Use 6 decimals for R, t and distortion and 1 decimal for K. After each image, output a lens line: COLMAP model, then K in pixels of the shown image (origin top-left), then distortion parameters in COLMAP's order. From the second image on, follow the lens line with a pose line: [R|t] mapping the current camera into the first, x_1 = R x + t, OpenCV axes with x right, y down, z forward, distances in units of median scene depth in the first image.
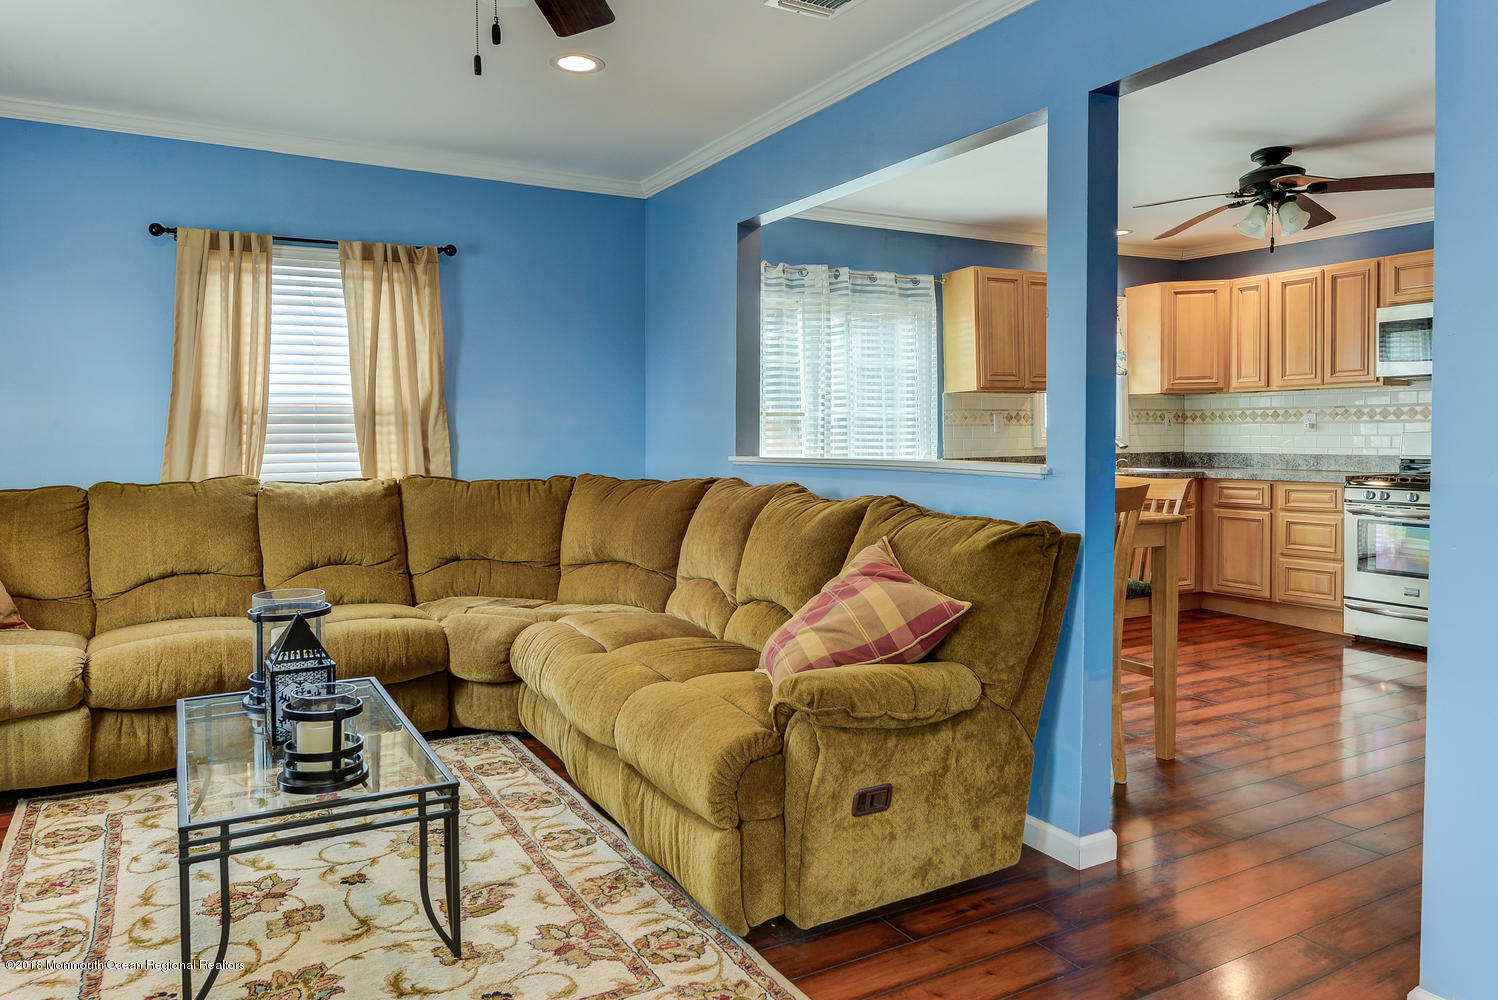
lens RADIAL K [[1013.5, 0, 740.8], [0, 1013.5, 457.8], [0, 0, 1]] dist [0.009428, 0.000178]
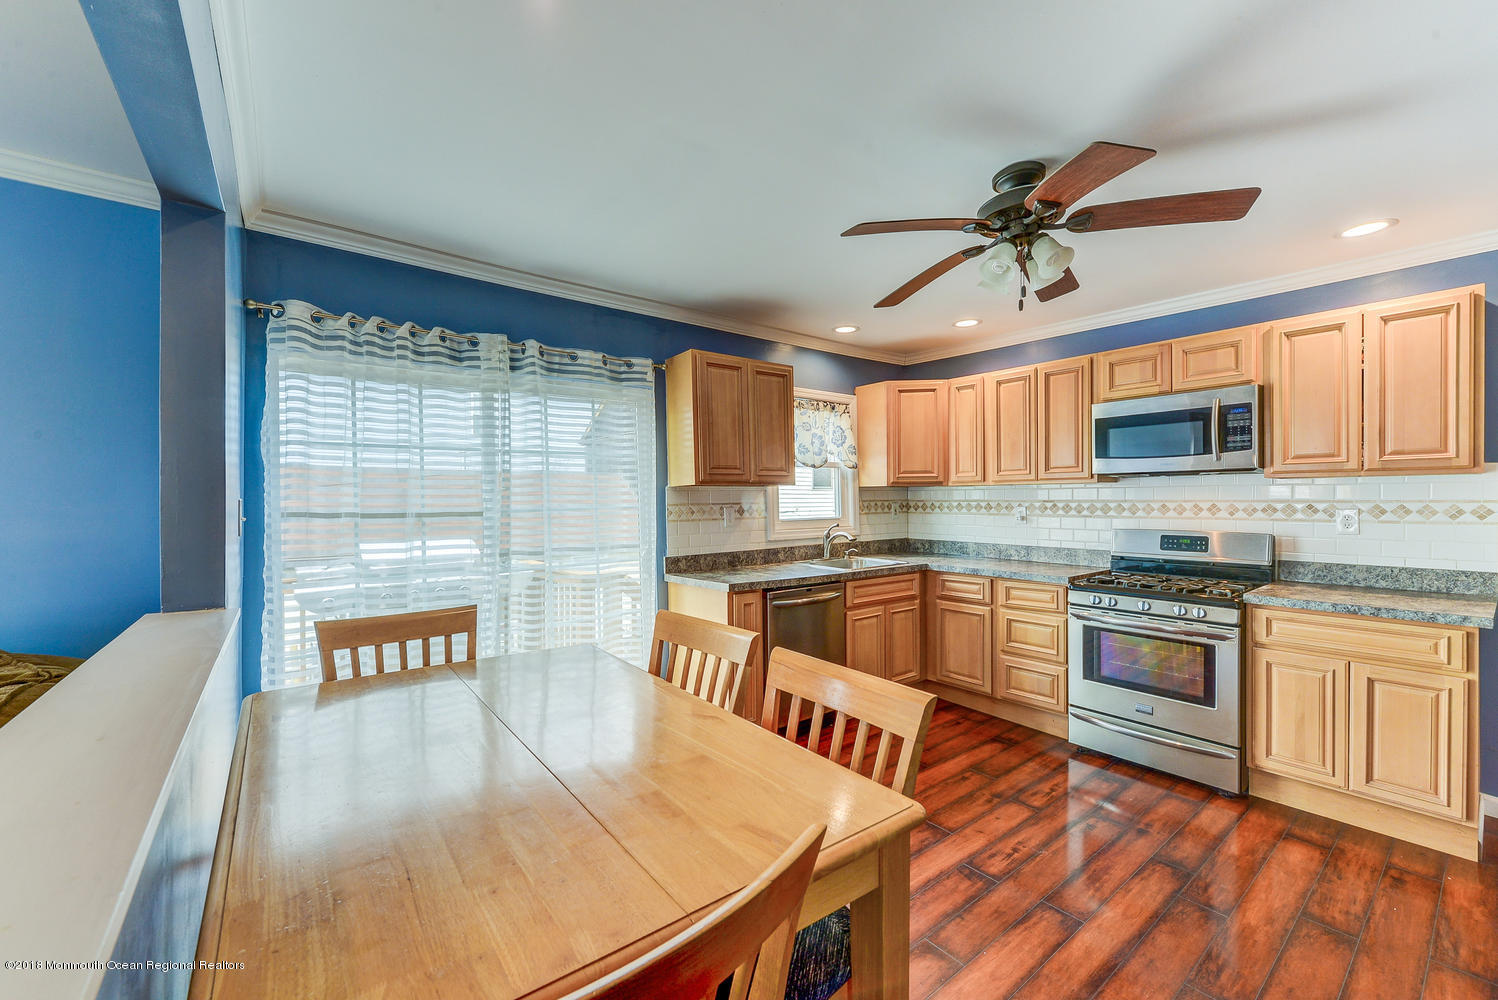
lens RADIAL K [[599.2, 0, 750.2], [0, 599.2, 500.1], [0, 0, 1]] dist [-0.000026, 0.000007]
pose [[0.987815, 0.001191, 0.155627, 0.194764], [0.002390, 0.999737, -0.022818, -0.038944], [-0.155613, 0.022912, 0.987552, 0.450288]]
